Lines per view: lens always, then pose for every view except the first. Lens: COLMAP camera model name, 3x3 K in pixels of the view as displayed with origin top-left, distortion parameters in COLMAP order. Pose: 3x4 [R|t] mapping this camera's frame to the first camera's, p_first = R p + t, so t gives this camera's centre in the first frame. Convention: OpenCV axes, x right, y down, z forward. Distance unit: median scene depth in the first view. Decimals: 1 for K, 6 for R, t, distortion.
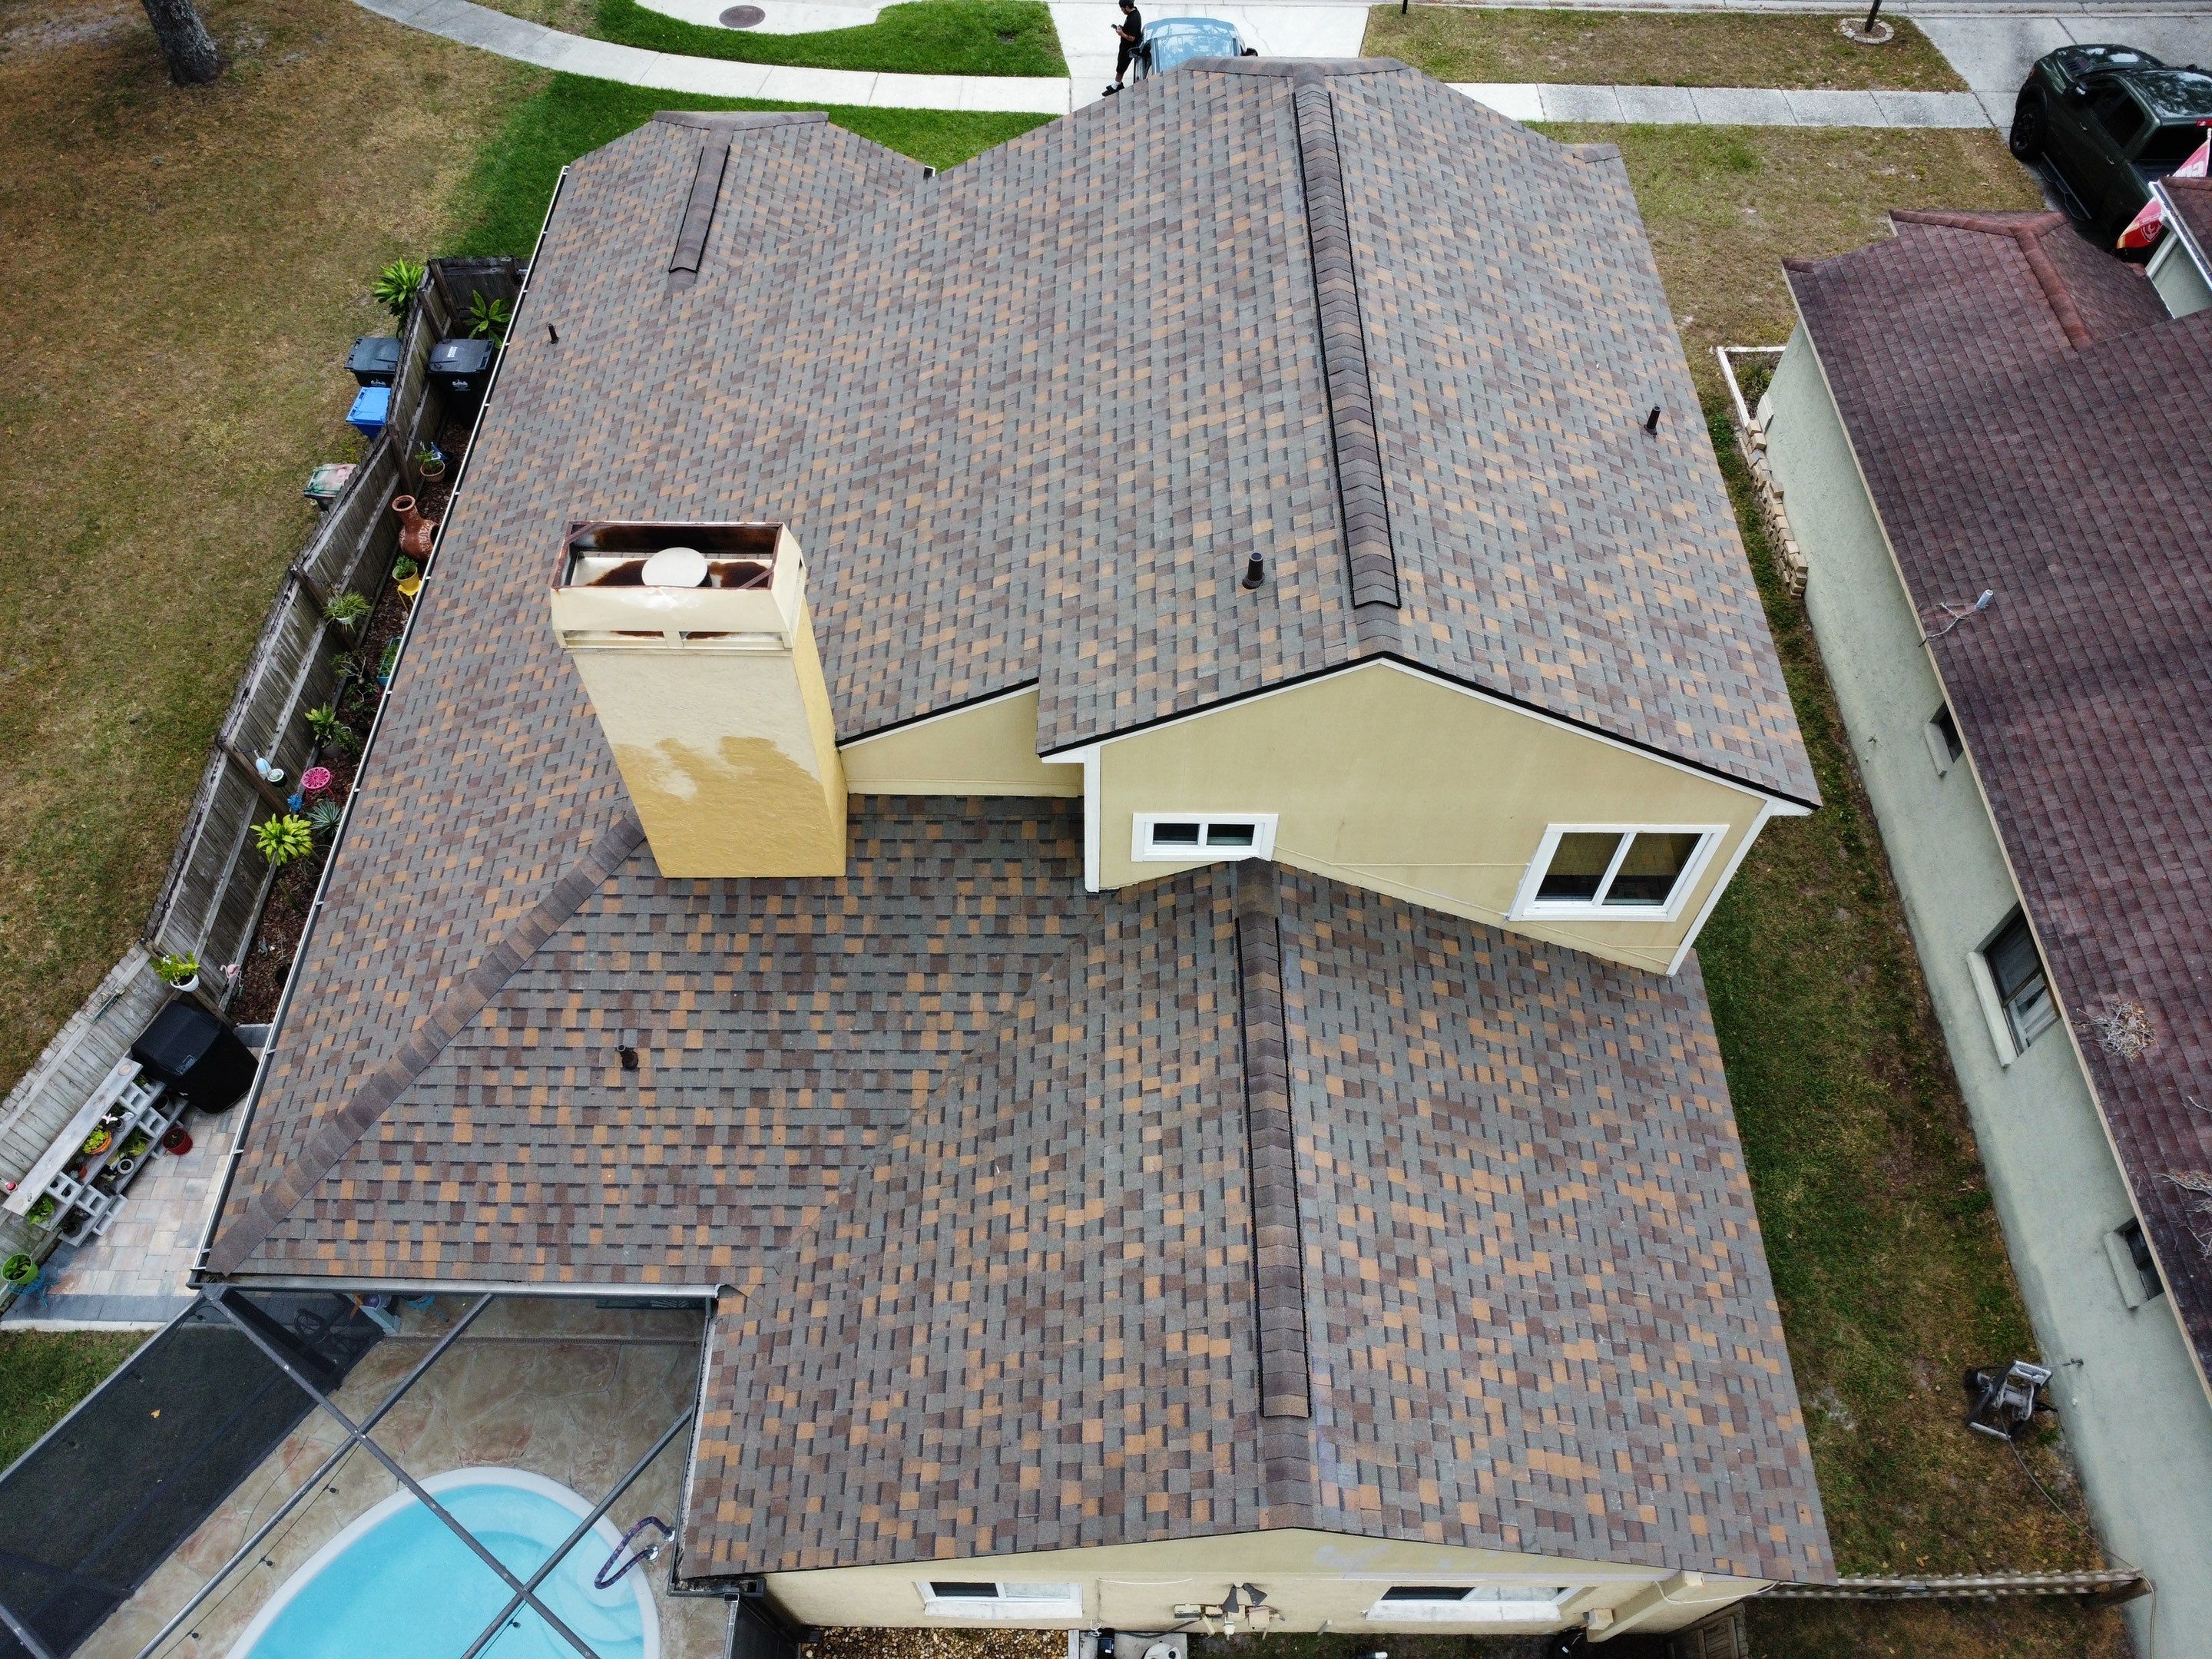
lens RADIAL K [[1601.8, 0, 1095.4], [0, 1601.8, 822.1], [0, 0, 1]] dist [-0.030378, -0.001540]
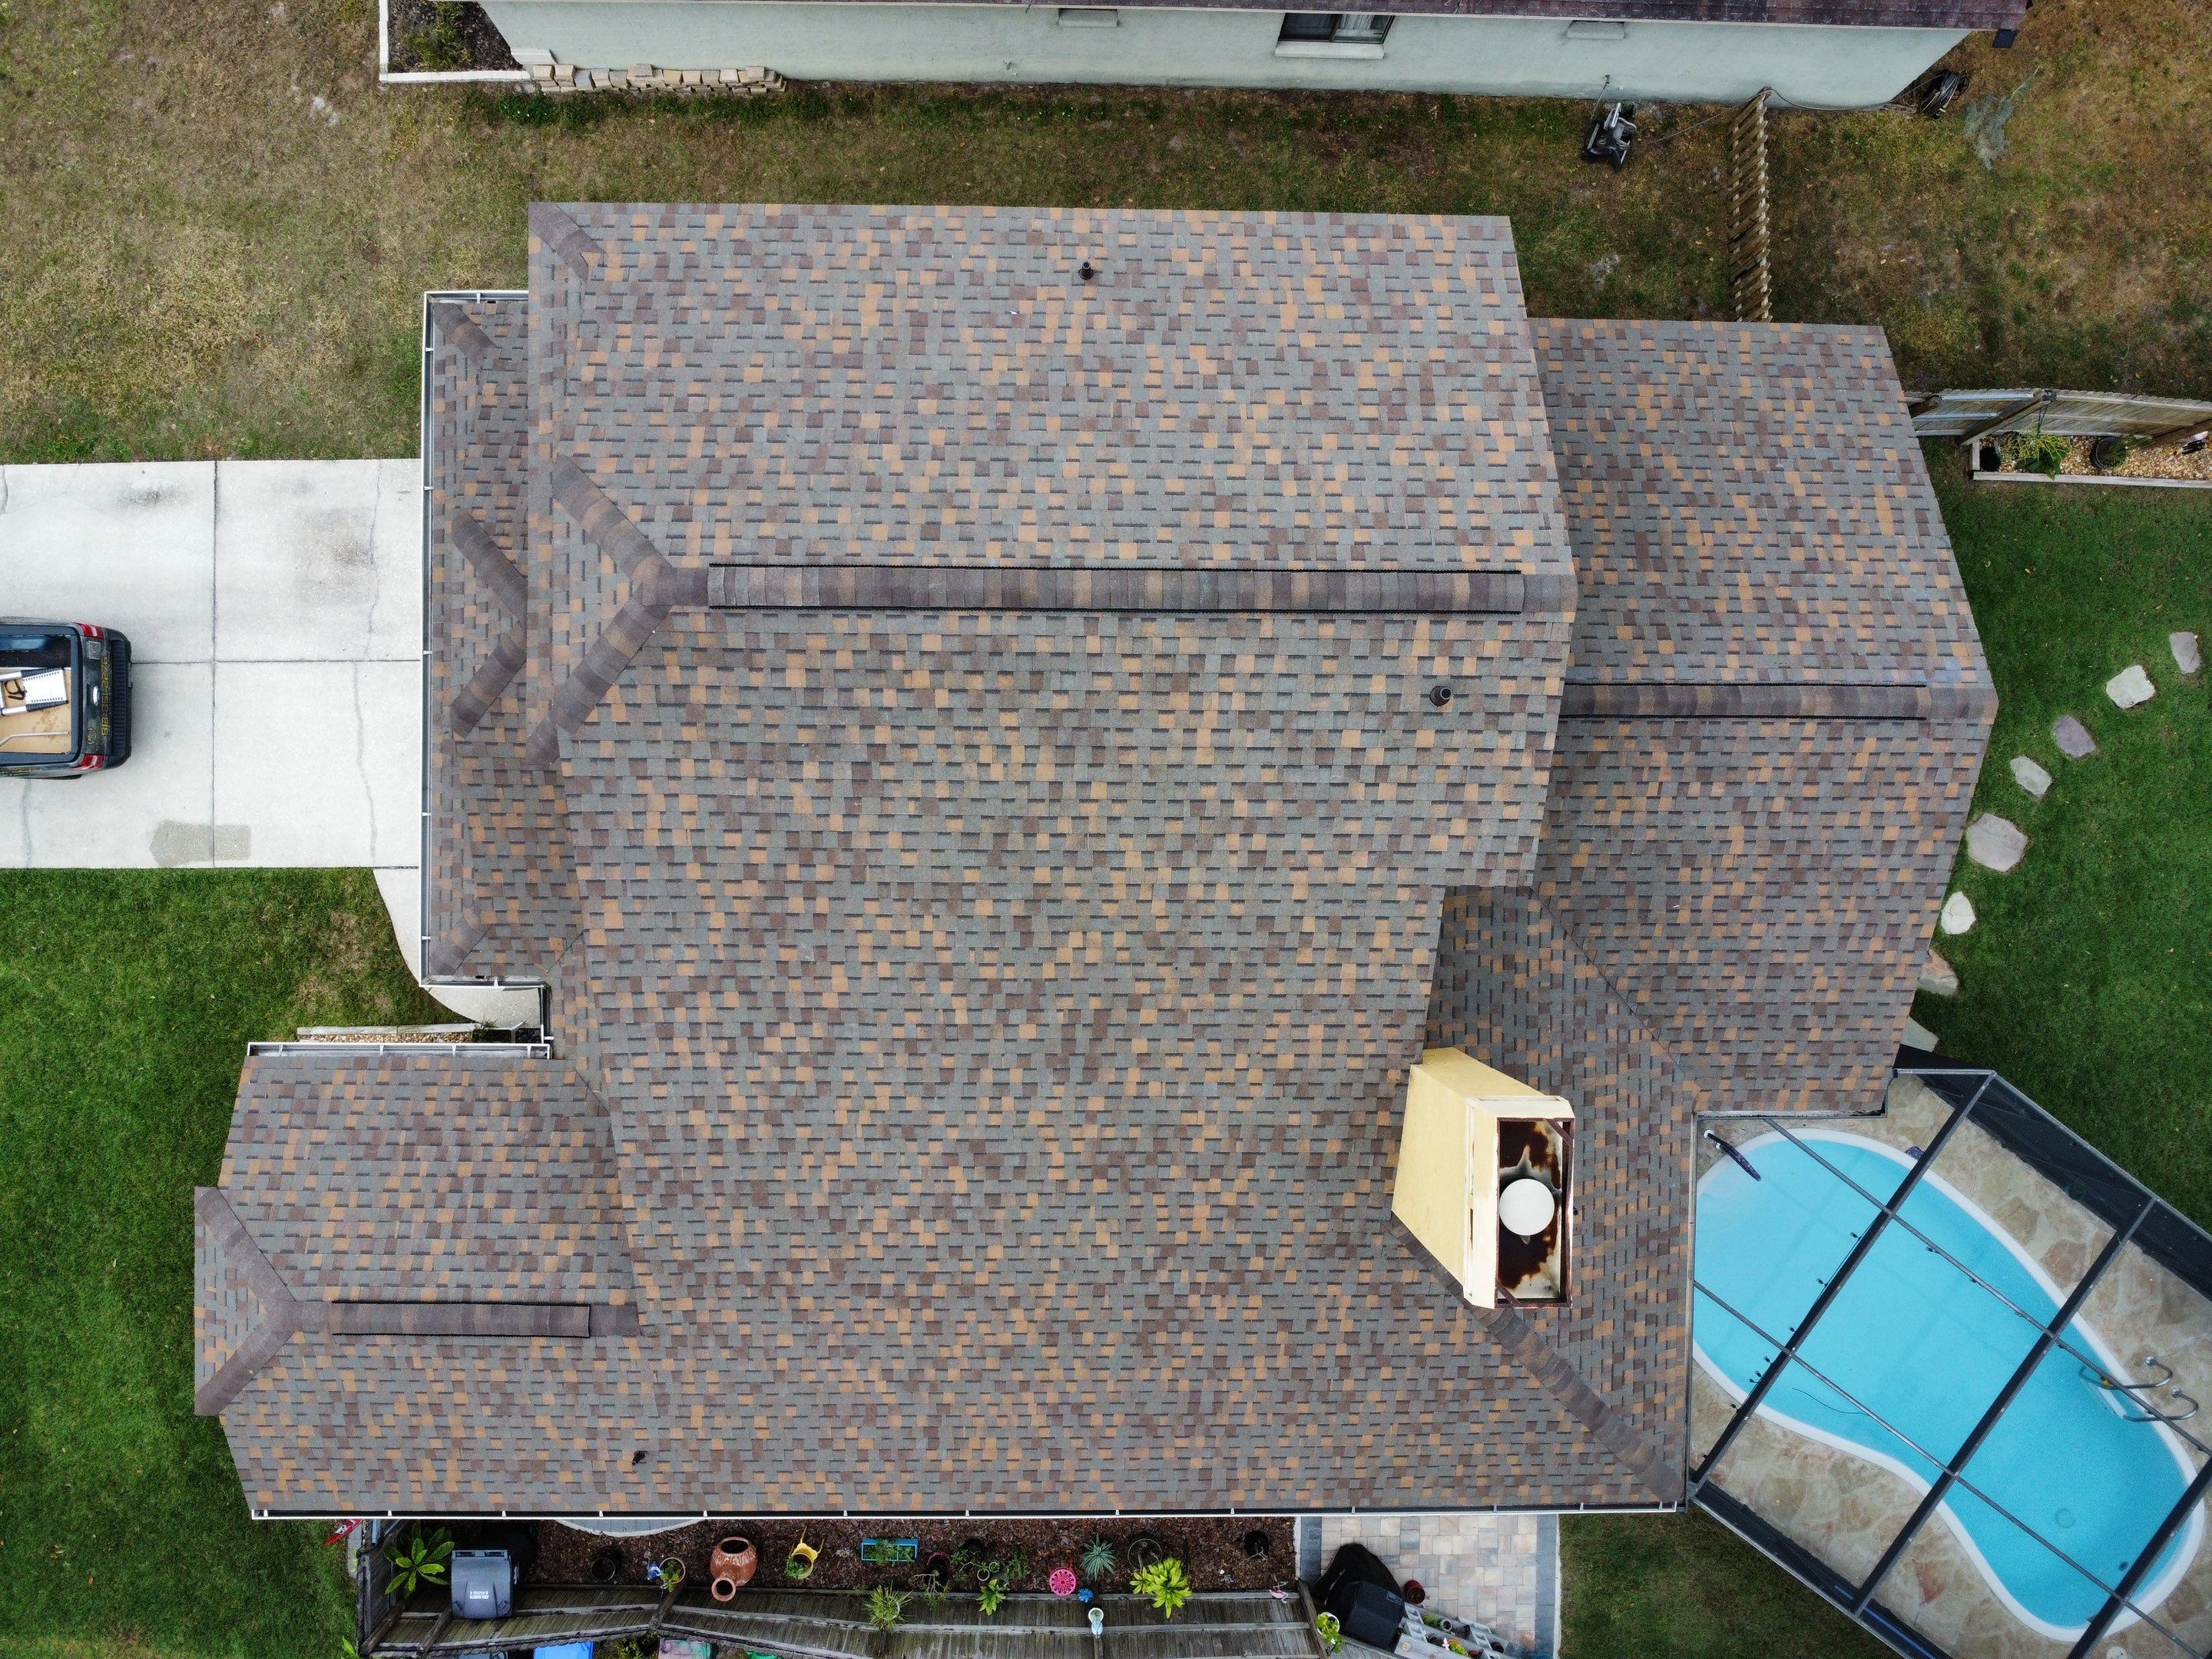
lens RADIAL K [[1601.8, 0, 1092.7], [0, 1601.8, 818.8], [0, 0, 1]] dist [-0.030378, -0.001540]
pose [[-0.003808, -0.999990, -0.002541, 0.014001], [0.805536, -0.004573, 0.592529, -0.835479], [-0.592535, 0.000210, 0.805545, 0.204462]]
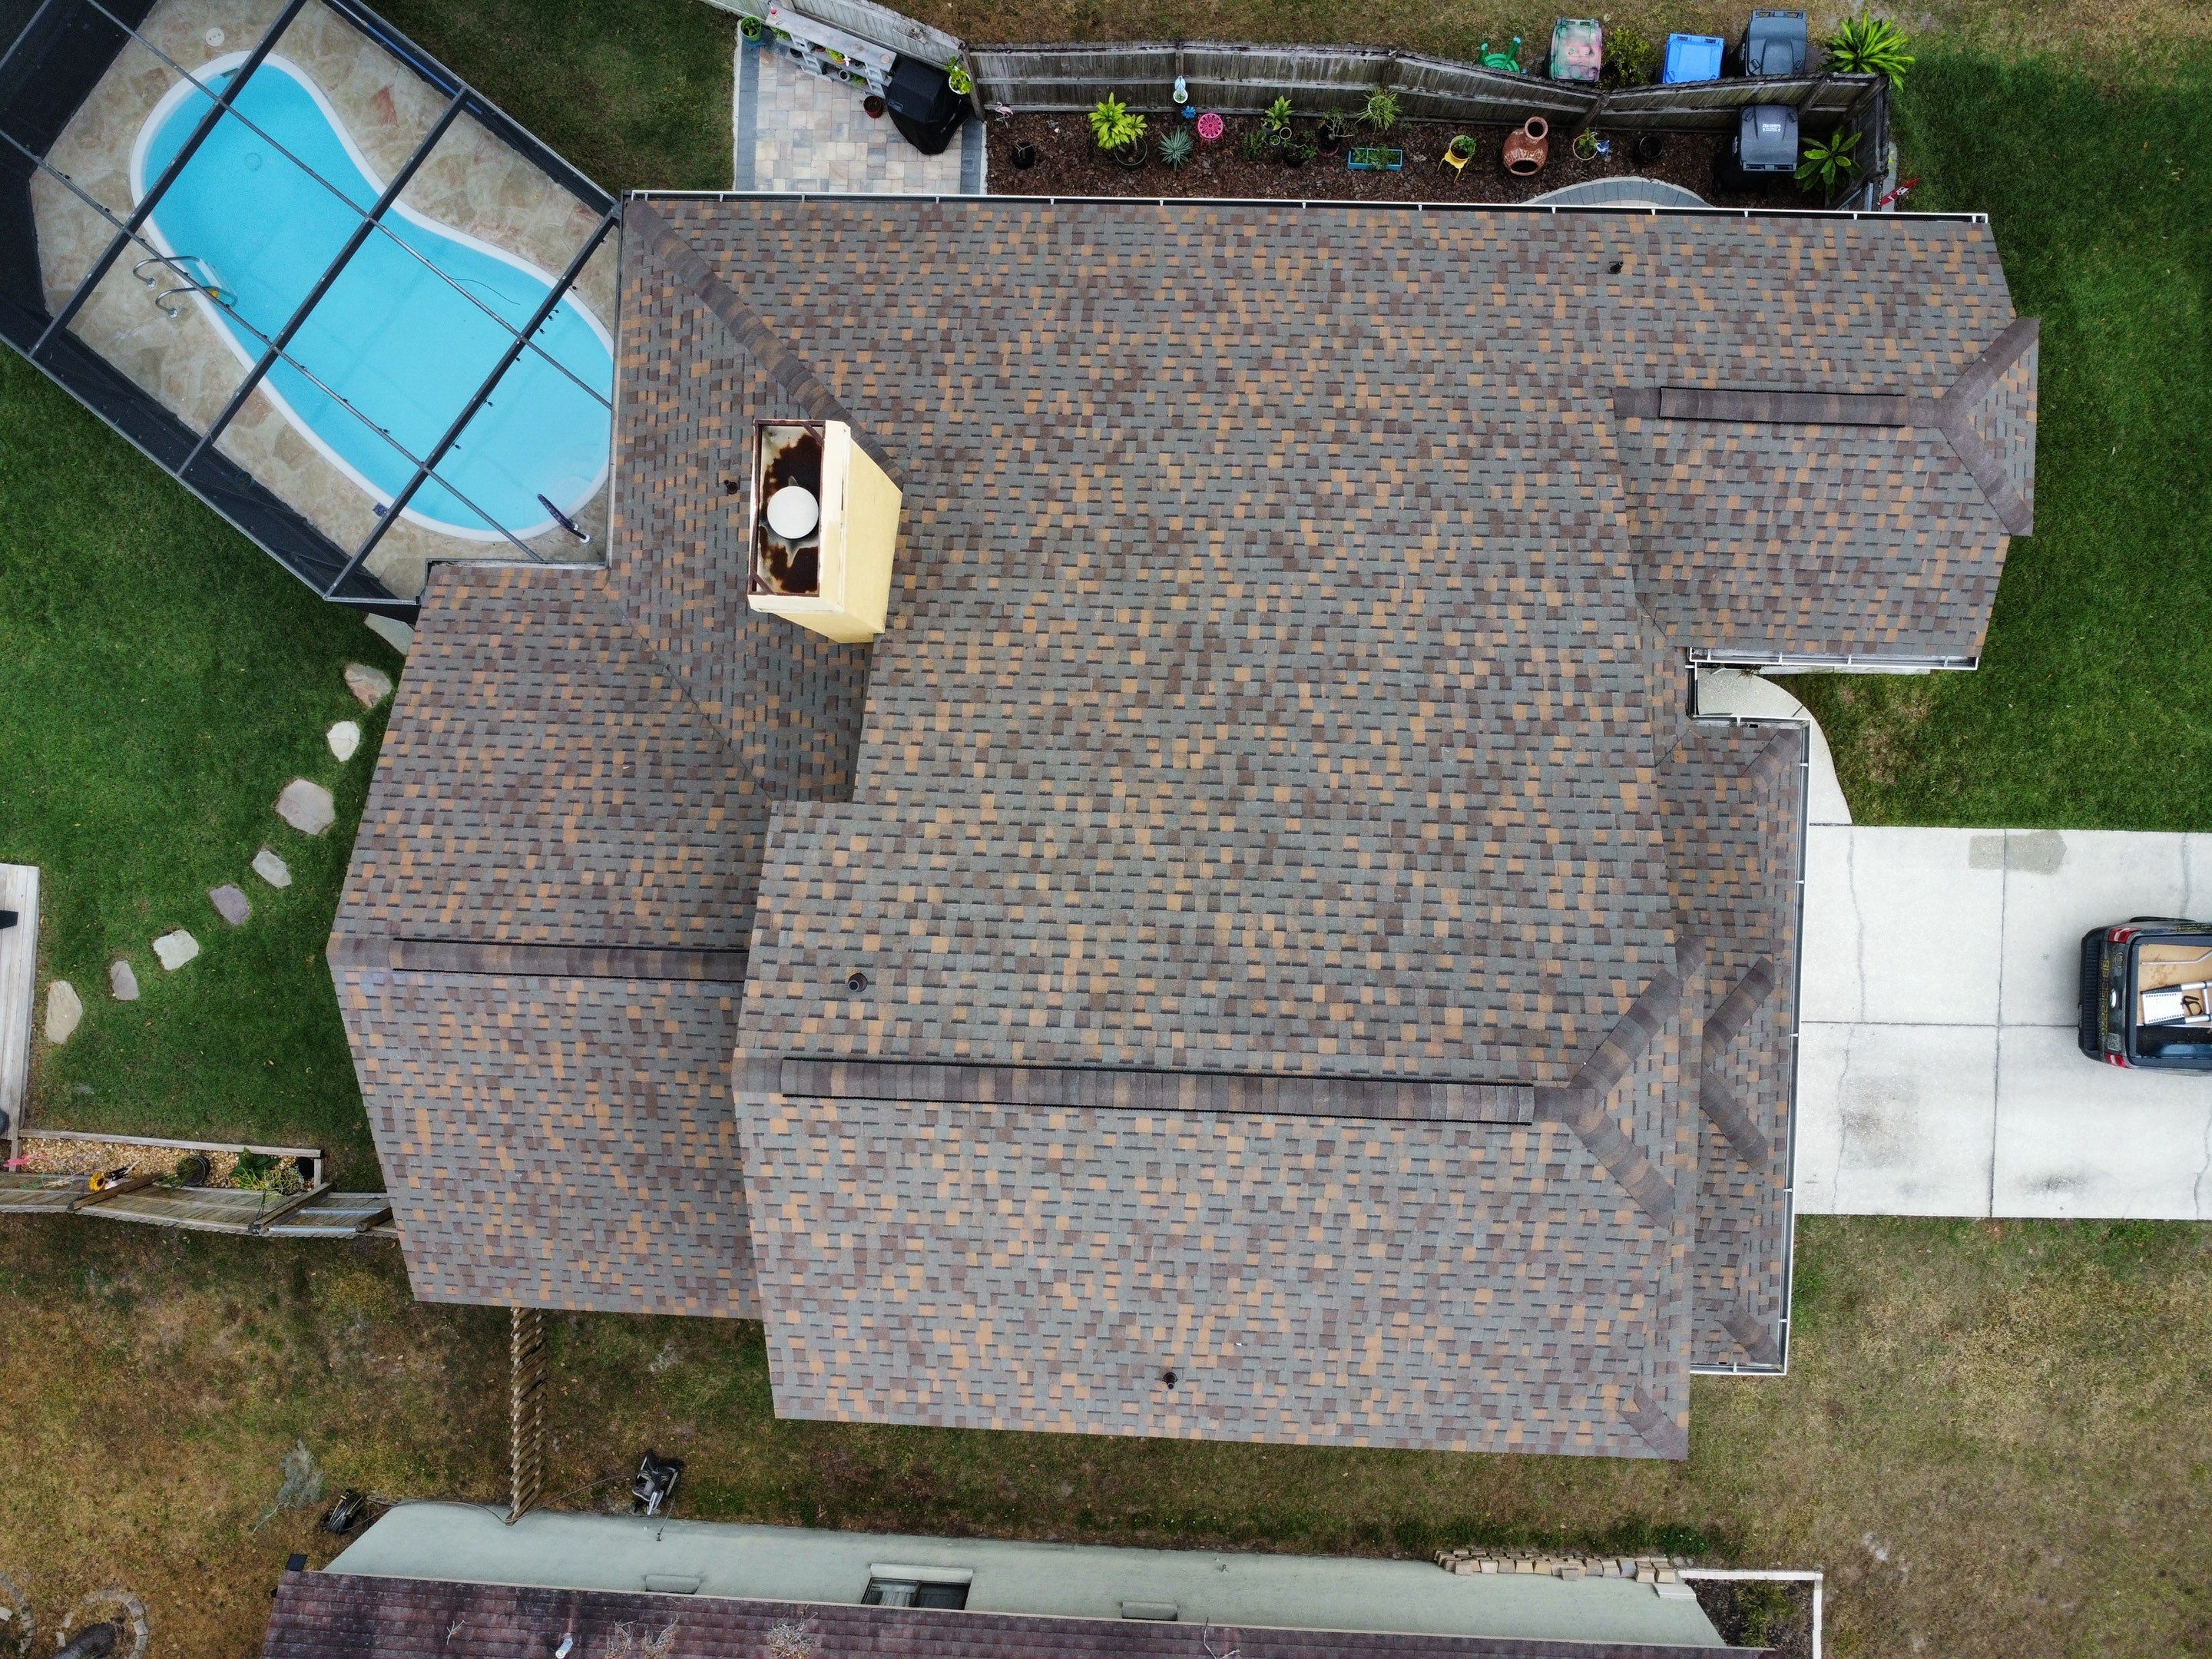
lens RADIAL K [[1601.8, 0, 1096.0], [0, 1601.8, 820.0], [0, 0, 1]] dist [-0.030378, -0.001540]
pose [[-0.021954, 0.999728, 0.007884, -0.031056], [-0.795203, -0.022241, 0.605935, -0.849501], [0.605945, 0.007033, 0.795475, 0.122391]]
